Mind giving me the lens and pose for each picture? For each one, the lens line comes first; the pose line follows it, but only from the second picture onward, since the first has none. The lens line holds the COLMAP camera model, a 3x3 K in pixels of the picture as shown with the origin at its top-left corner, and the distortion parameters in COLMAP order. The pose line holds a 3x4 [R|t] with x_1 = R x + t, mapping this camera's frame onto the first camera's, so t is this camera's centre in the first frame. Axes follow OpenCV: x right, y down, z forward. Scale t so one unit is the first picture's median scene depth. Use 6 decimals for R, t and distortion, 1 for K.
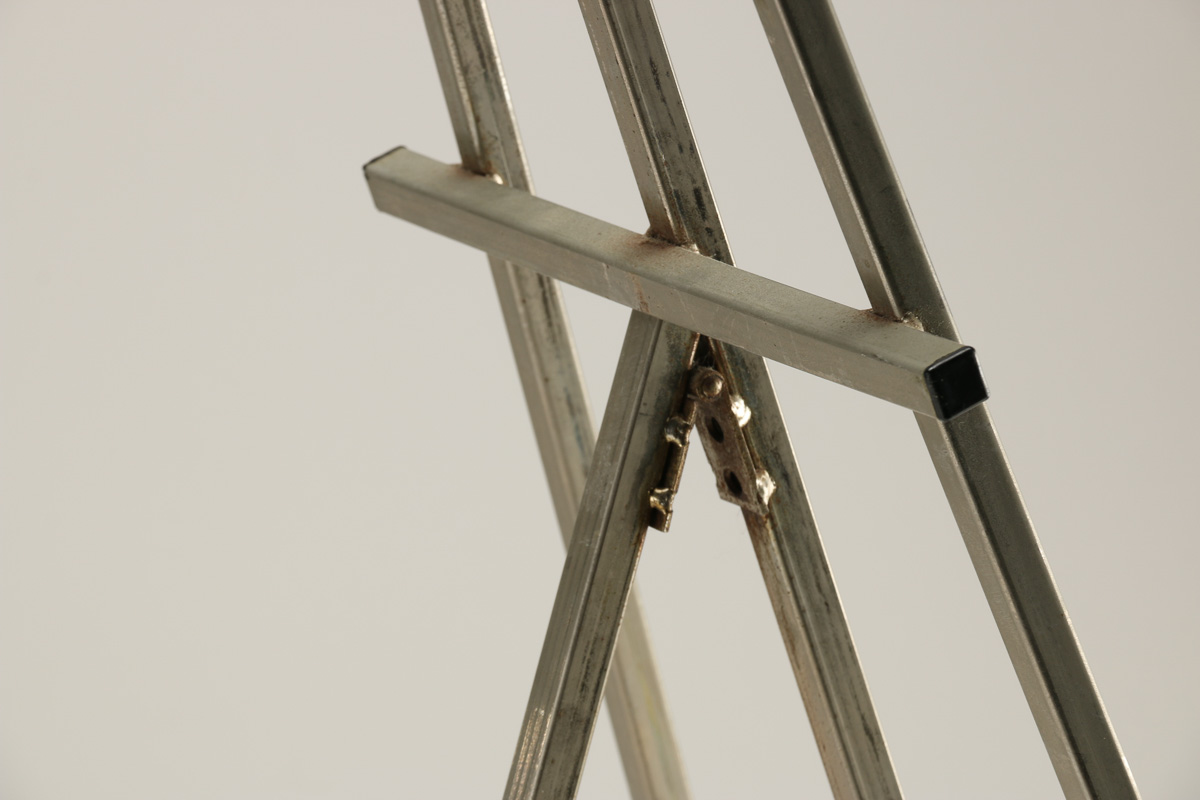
lens RADIAL K [[7507.2, 0, 600.1], [0, 7507.2, 399.9], [0, 0, 1]] dist [0.100418, 0.000000]
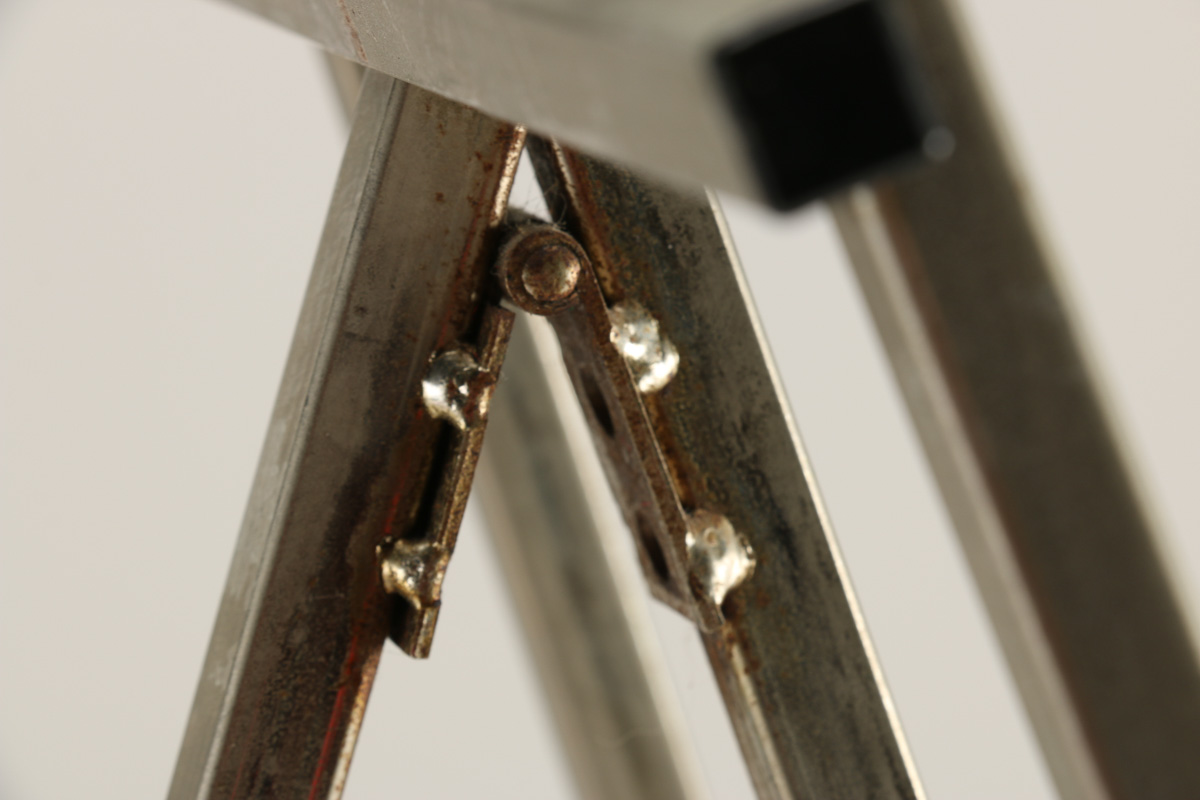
lens RADIAL K [[6402.1, 0, 599.8], [0, 6402.1, 400.6], [0, 0, 1]] dist [0.088040, 0.000000]
pose [[0.969952, 0.032424, -0.241127, 0.093993], [-0.050467, 0.996337, -0.069032, 0.026331], [0.238005, 0.079127, 0.968035, 0.687111]]
